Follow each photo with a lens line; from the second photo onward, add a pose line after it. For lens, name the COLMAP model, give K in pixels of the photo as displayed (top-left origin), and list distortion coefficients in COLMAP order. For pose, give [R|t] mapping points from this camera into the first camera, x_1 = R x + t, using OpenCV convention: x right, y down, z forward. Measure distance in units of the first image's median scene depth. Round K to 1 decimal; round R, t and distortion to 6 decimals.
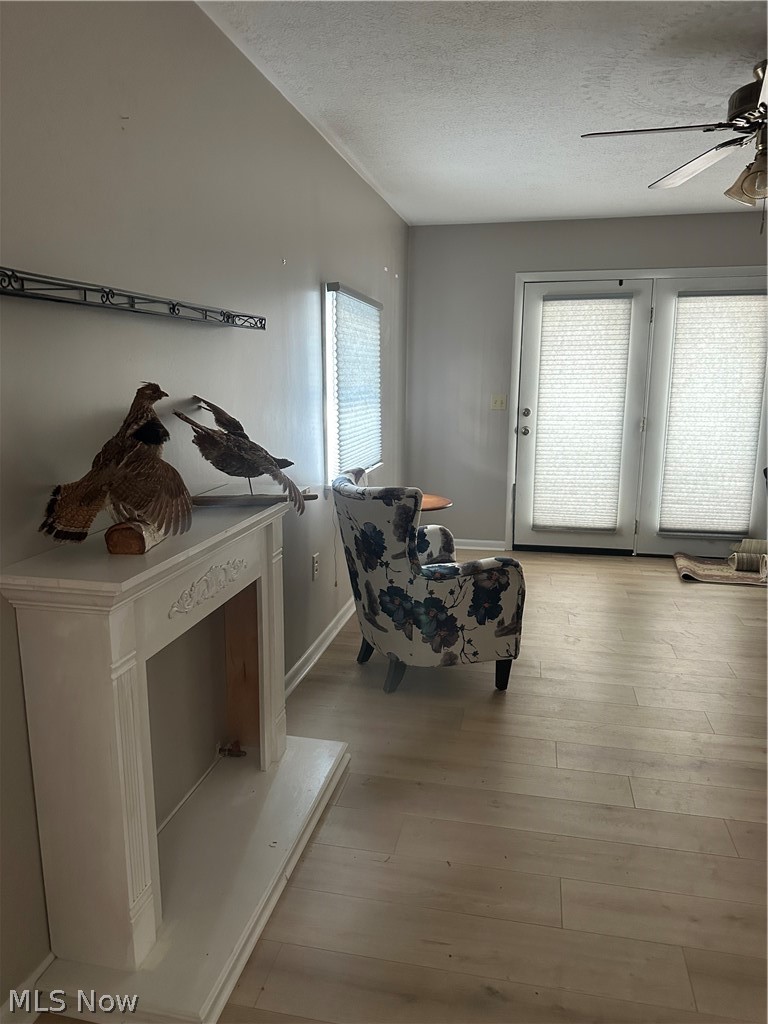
lens RADIAL K [[721.0, 0, 388.4], [0, 721.0, 510.1], [0, 0, 1]] dist [0.059294, -0.000712]
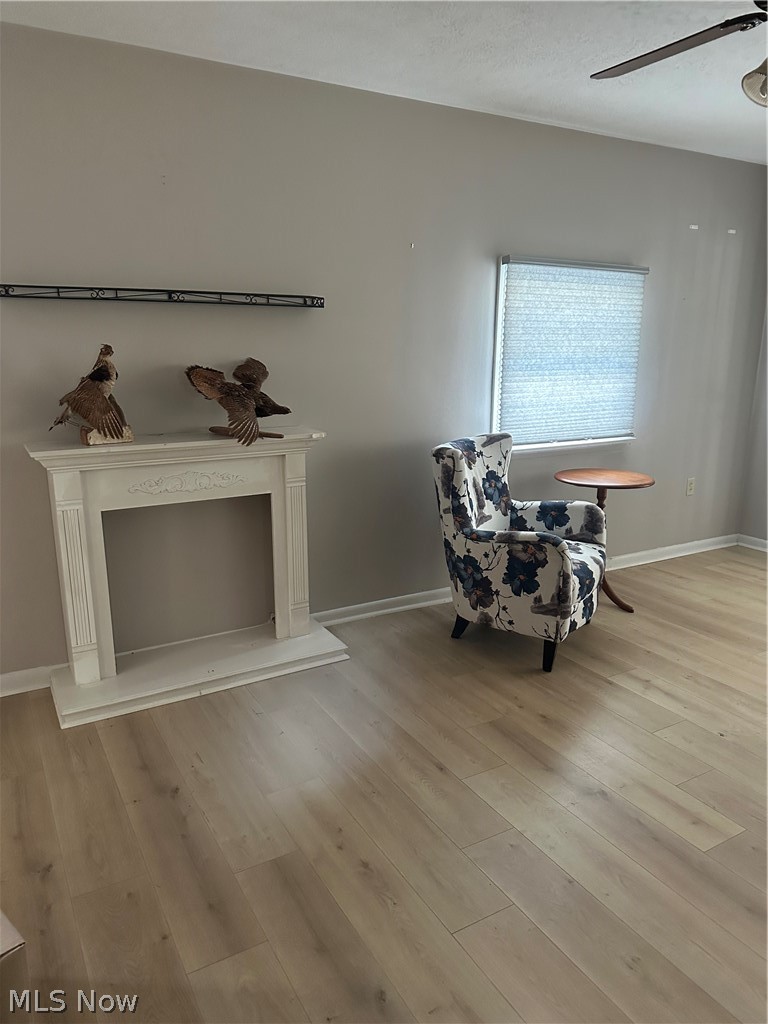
lens RADIAL K [[721.0, 0, 386.4], [0, 721.0, 517.0], [0, 0, 1]] dist [0.059294, -0.000712]
pose [[0.659471, 0.172124, -0.731759, 0.732028], [-0.141975, 0.984433, 0.103608, -0.026744], [0.738202, 0.035565, 0.673642, 0.191317]]
